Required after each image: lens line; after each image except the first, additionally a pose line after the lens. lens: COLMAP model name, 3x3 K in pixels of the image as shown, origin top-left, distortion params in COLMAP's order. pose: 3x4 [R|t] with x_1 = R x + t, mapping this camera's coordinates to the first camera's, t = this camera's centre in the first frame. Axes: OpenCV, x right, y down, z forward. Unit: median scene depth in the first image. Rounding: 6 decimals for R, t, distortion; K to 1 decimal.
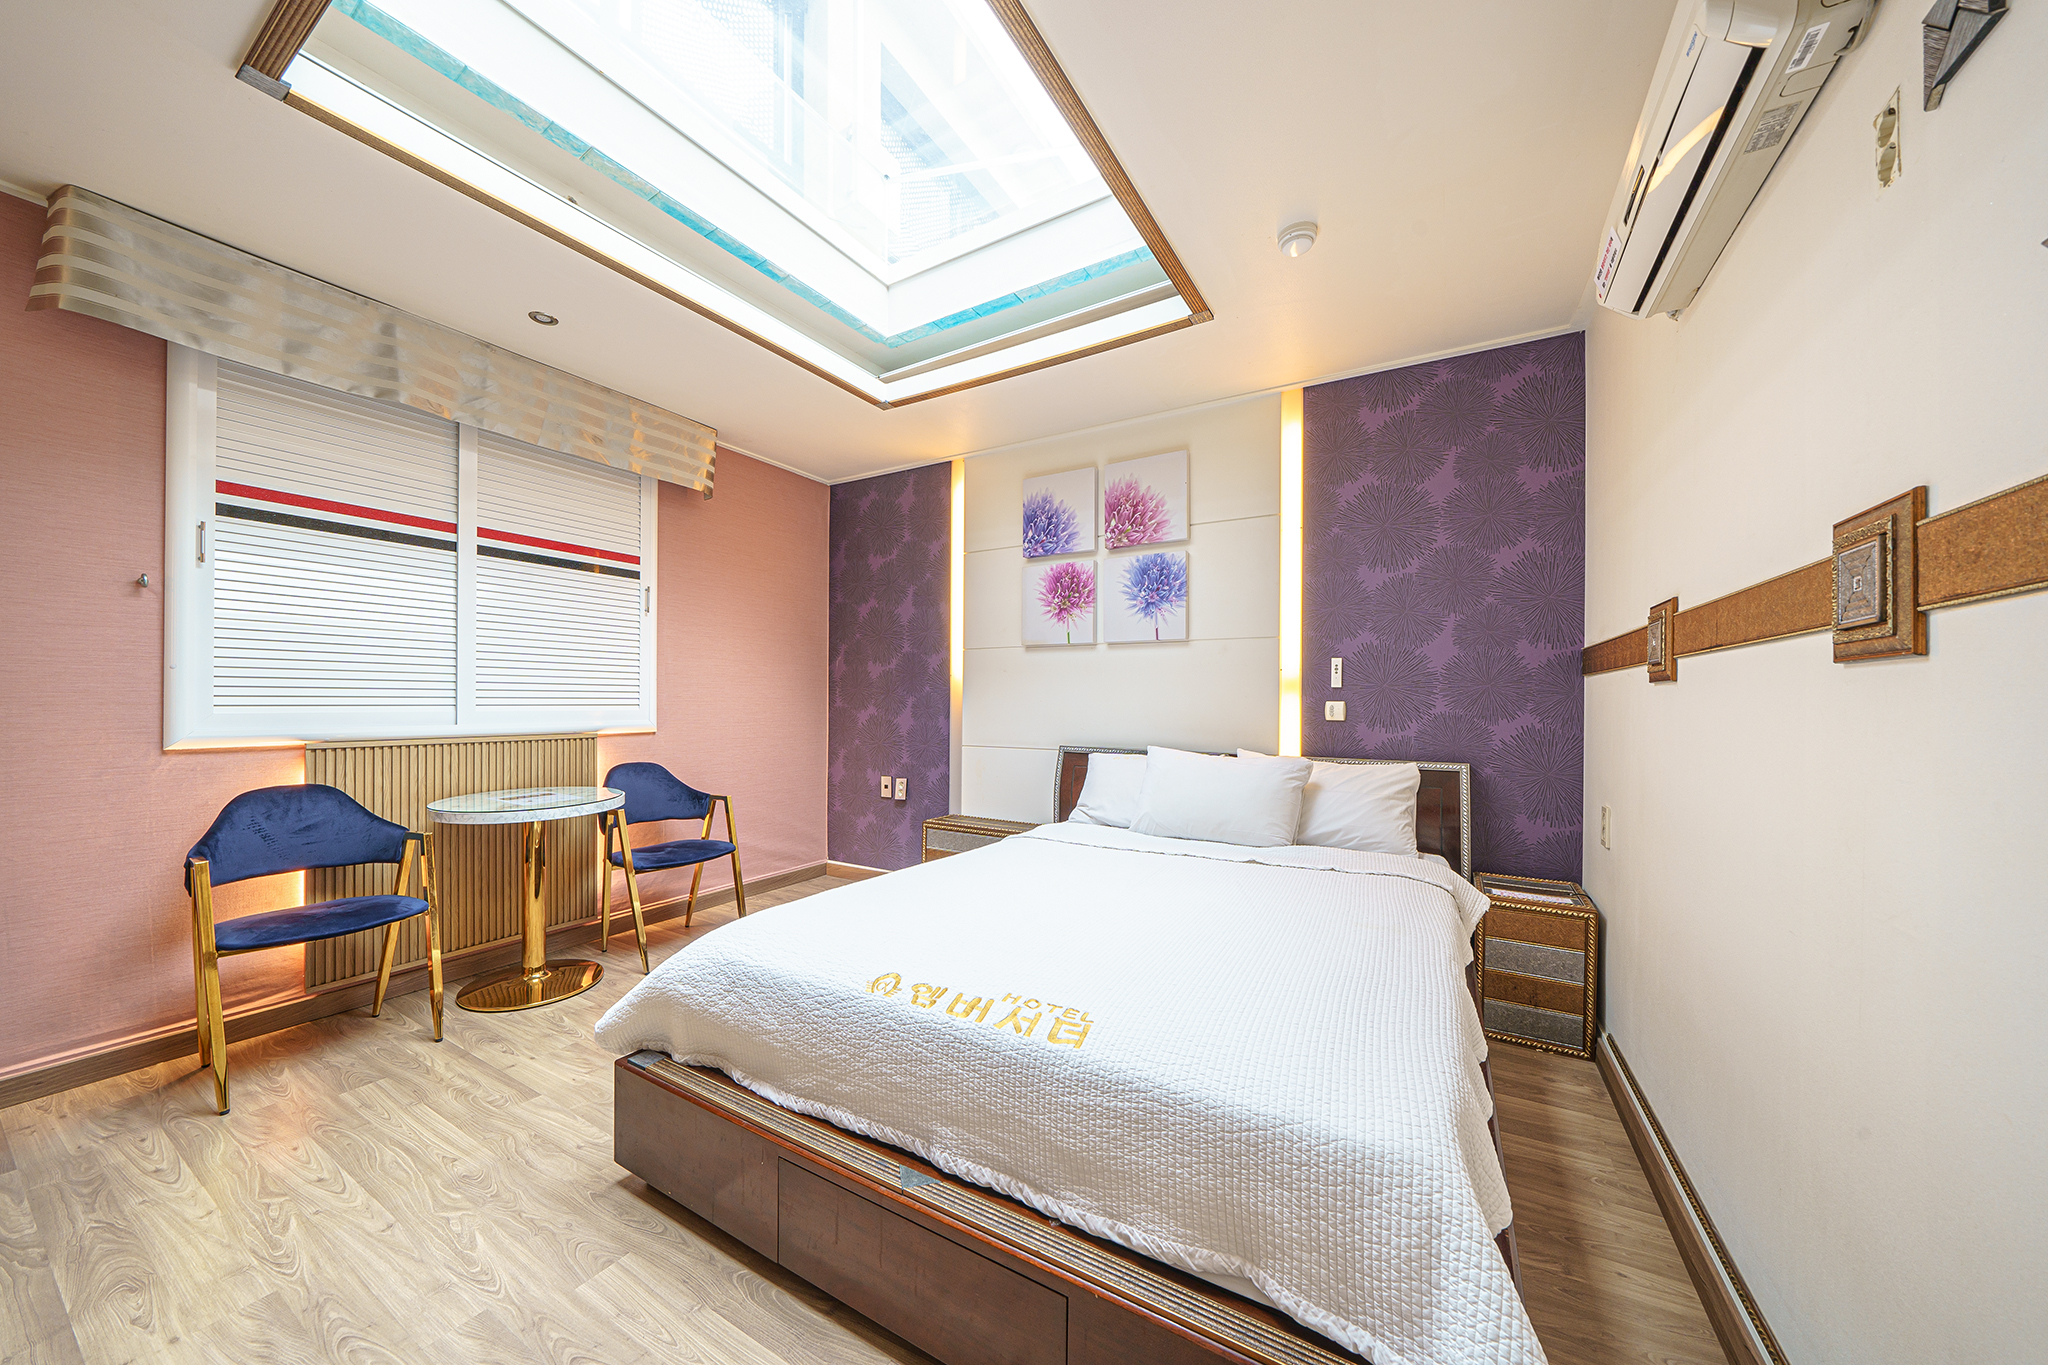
lens RADIAL K [[696.5, 0, 1022.5], [0, 696.5, 698.4], [0, 0, 1]] dist [-0.004859, -0.000035]
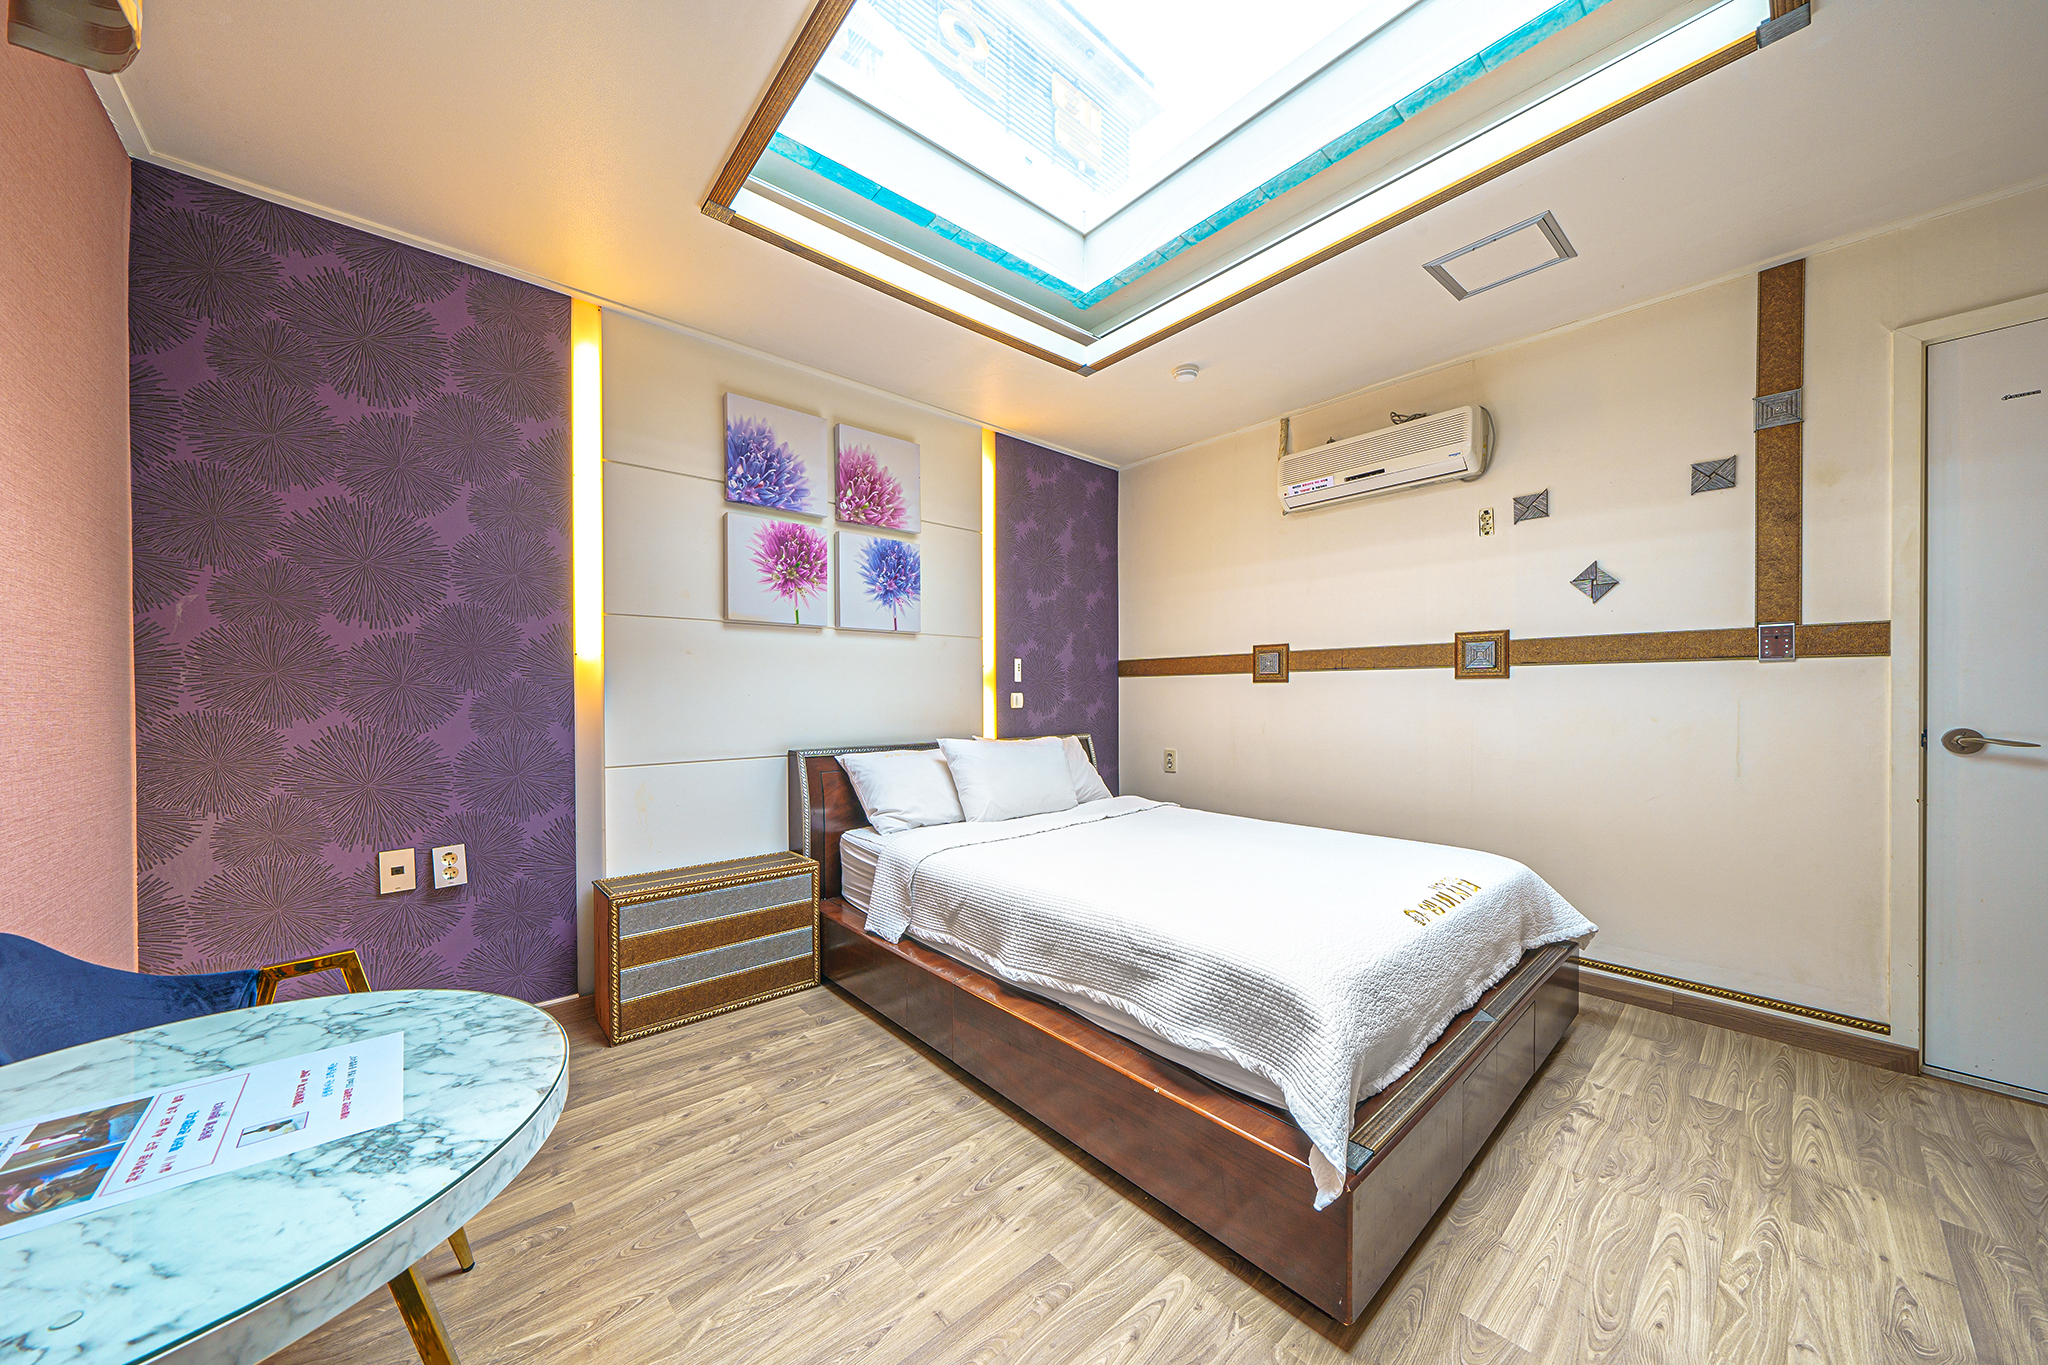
lens RADIAL K [[696.5, 0, 1022.5], [0, 696.5, 698.4], [0, 0, 1]] dist [-0.004859, -0.000035]
pose [[0.308301, -0.013170, 0.951198, -0.668362], [0.002086, 0.999911, 0.013168, -0.002336], [-0.951286, -0.002075, 0.308301, 0.534566]]
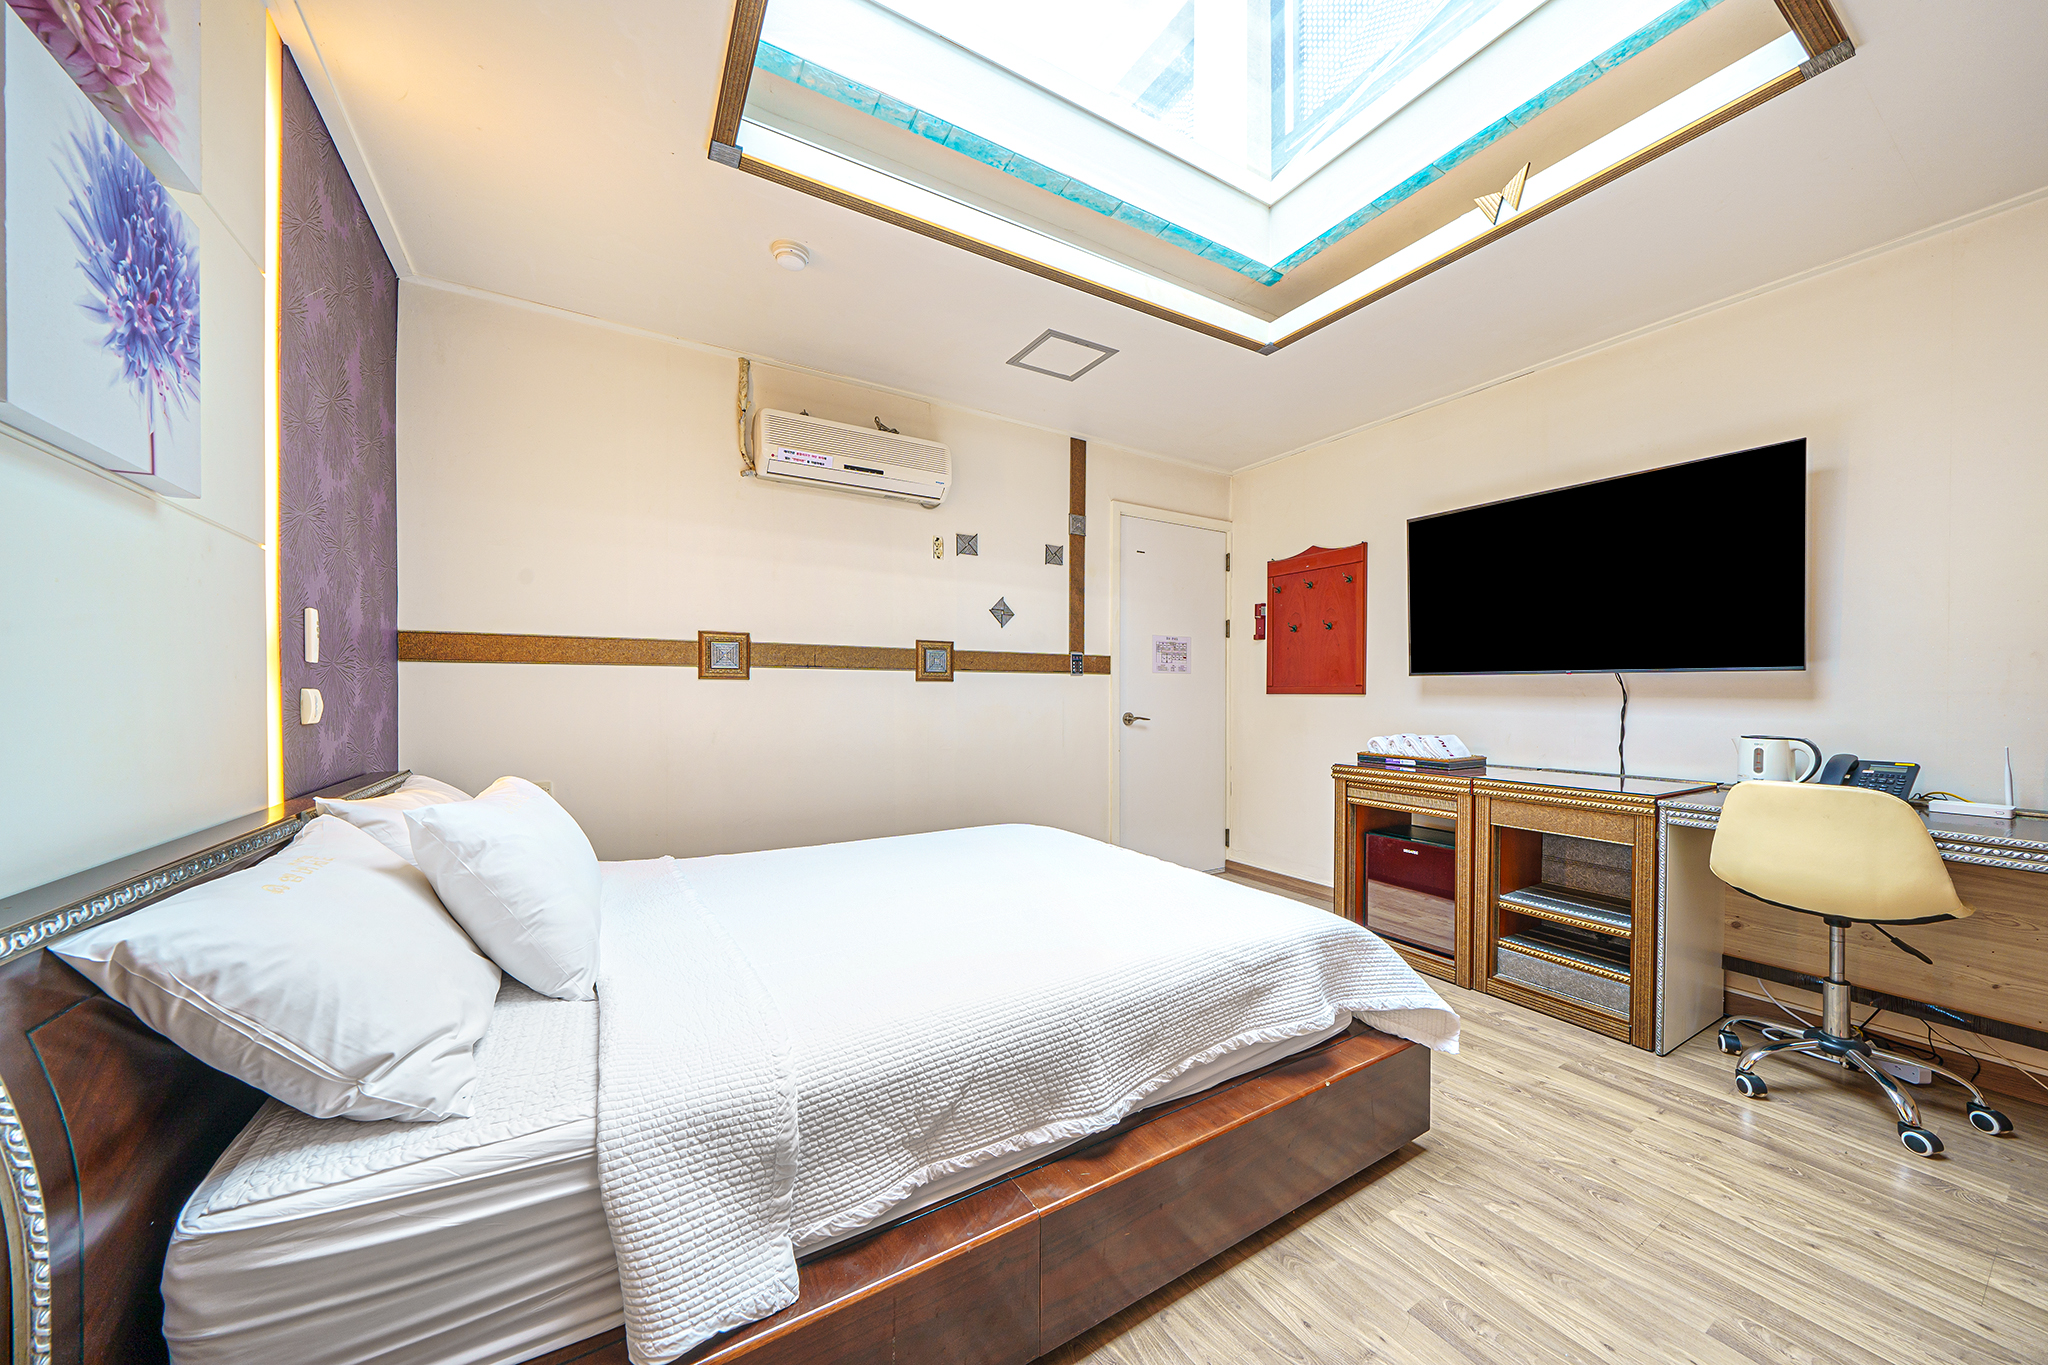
lens RADIAL K [[696.5, 0, 1022.5], [0, 696.5, 698.4], [0, 0, 1]] dist [-0.004859, -0.000035]
pose [[-0.881313, -0.011406, 0.472395, -0.259222], [-0.009353, 0.999934, 0.006695, 0.002382], [-0.472440, 0.001482, -0.881361, 1.079934]]
